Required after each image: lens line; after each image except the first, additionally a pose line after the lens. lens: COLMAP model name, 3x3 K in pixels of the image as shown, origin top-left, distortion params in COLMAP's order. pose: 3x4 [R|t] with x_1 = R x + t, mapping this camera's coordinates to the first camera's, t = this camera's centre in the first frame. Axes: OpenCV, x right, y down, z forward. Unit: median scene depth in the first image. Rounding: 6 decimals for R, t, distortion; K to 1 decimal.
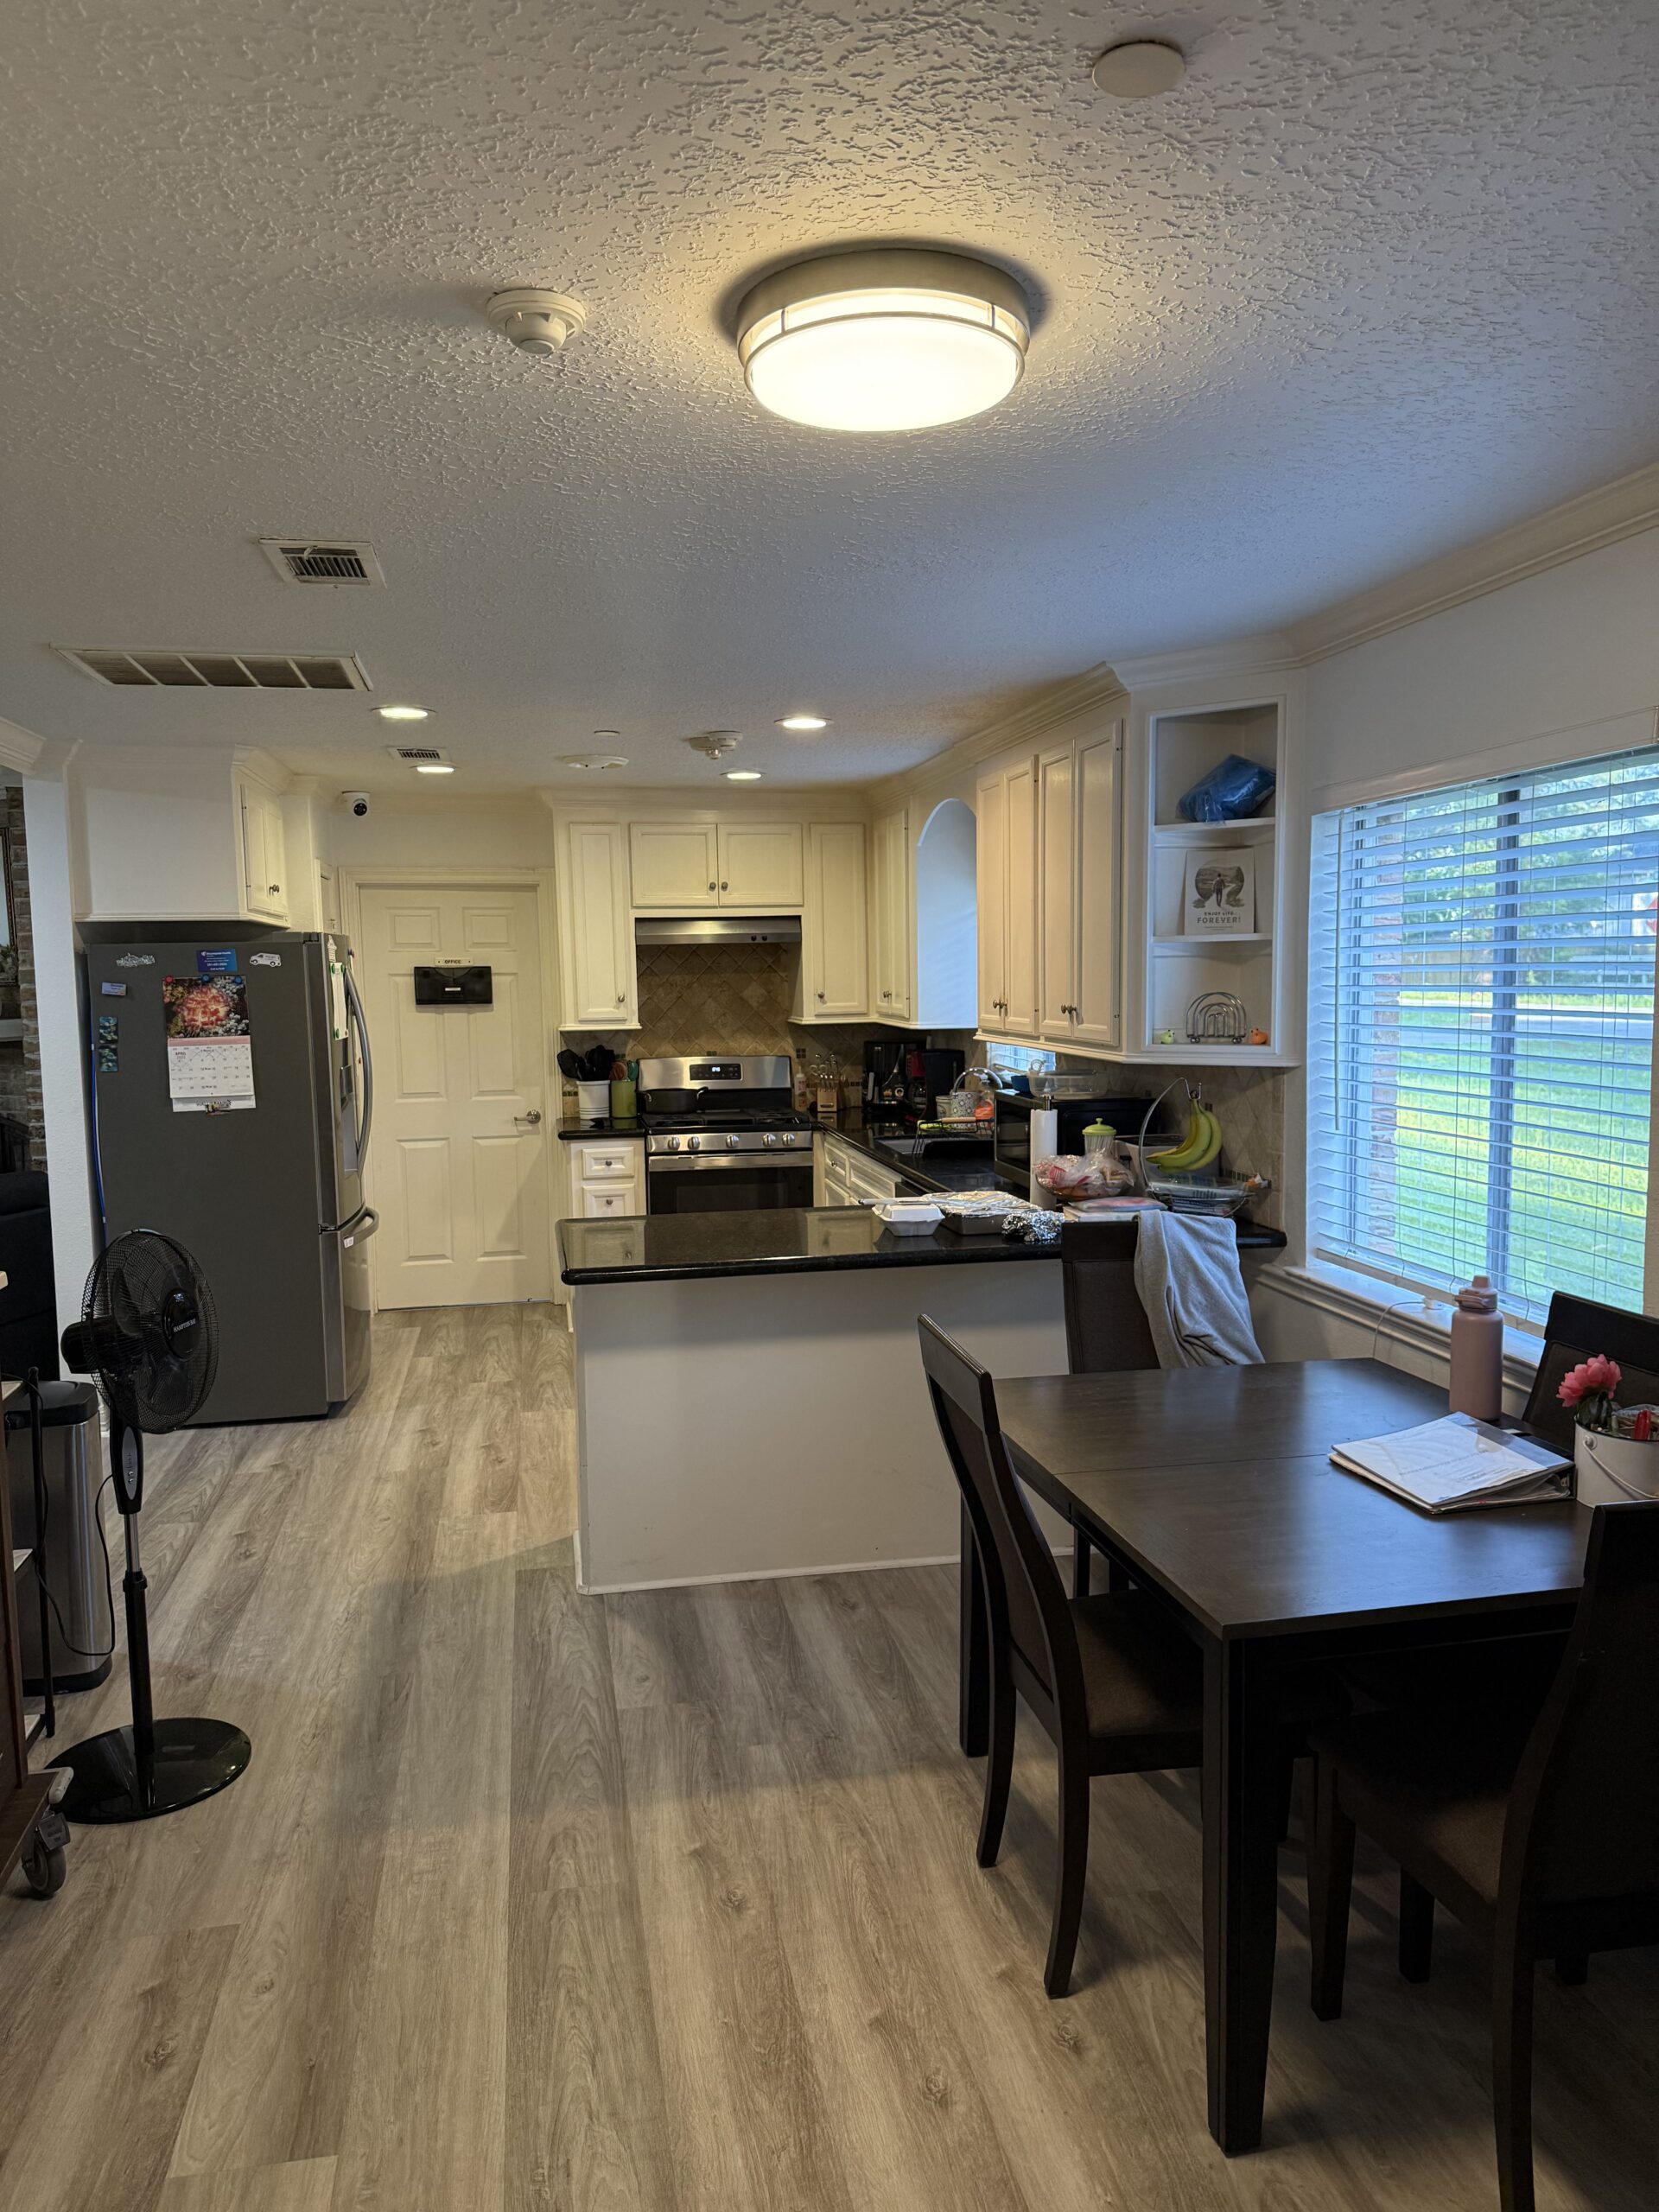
lens RADIAL K [[1531.1, 0, 832.1], [0, 1531.1, 1119.9], [0, 0, 1]] dist [0.122474, -0.000712]
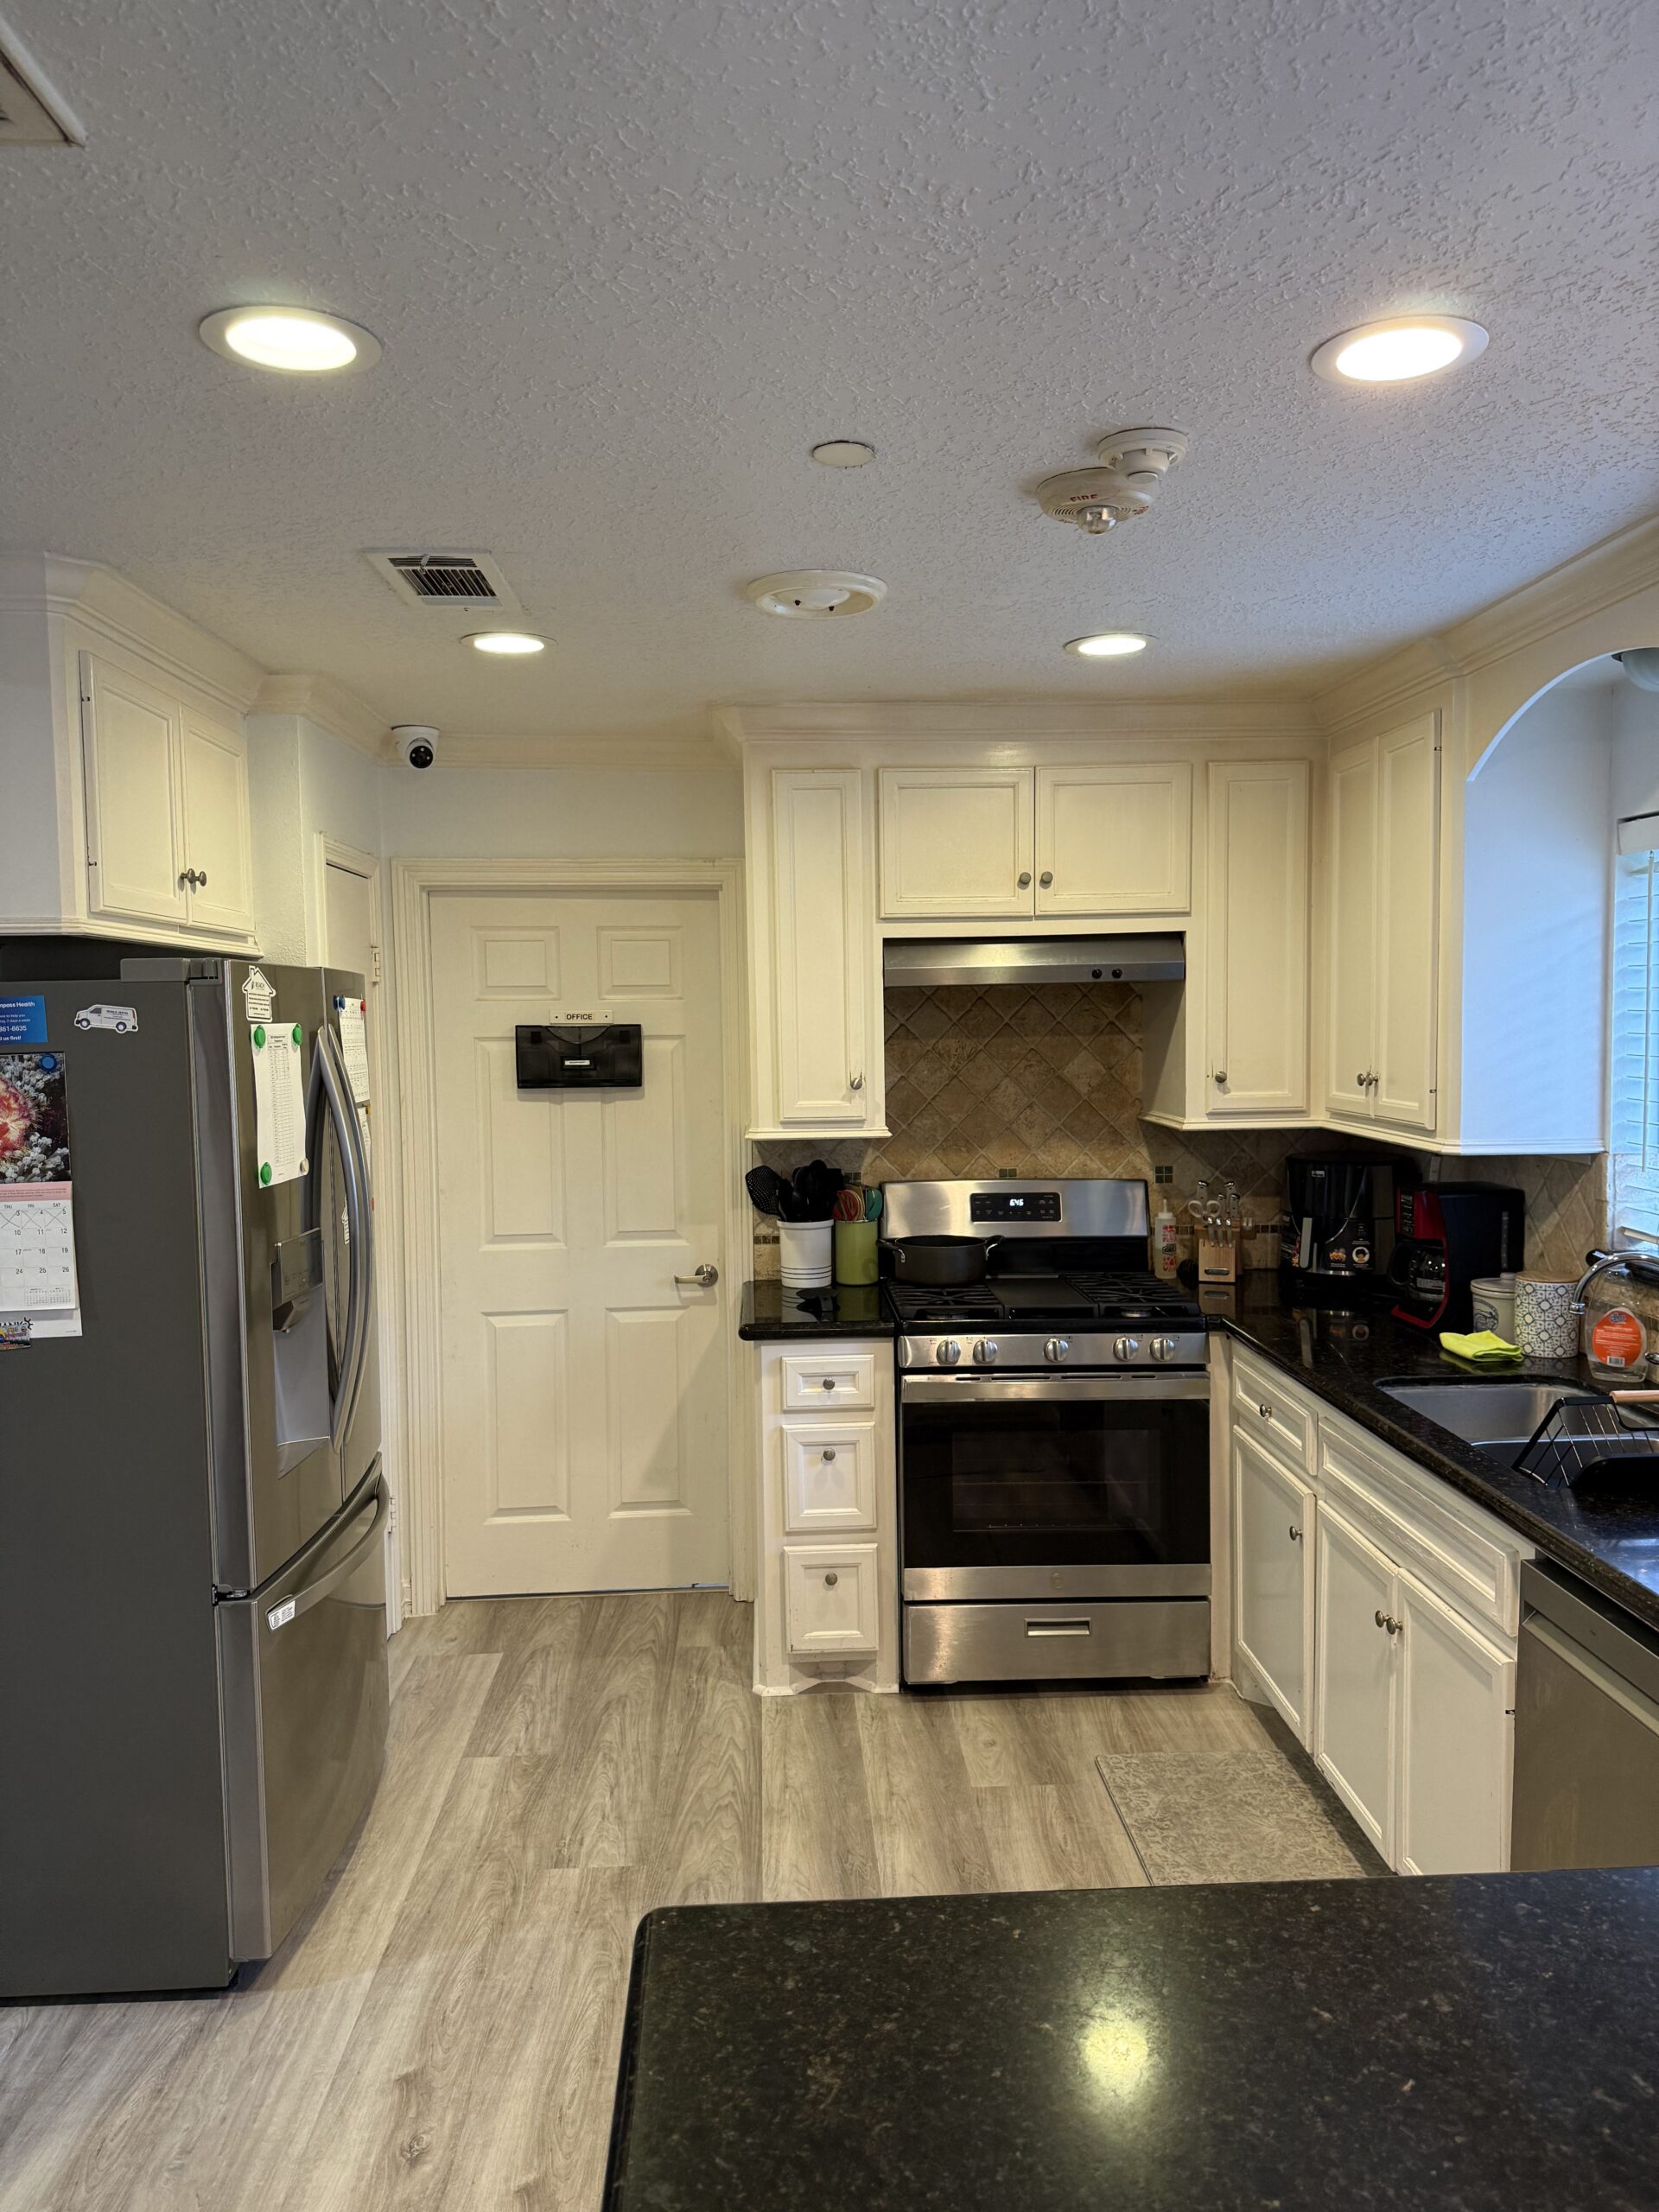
lens RADIAL K [[1531.1, 0, 832.1], [0, 1531.1, 1119.9], [0, 0, 1]] dist [0.122474, -0.000712]
pose [[0.989456, 0.011653, -0.144365, -0.064786], [-0.015980, 0.999456, -0.028850, -0.048750], [0.143950, 0.030853, 0.989104, 0.443986]]
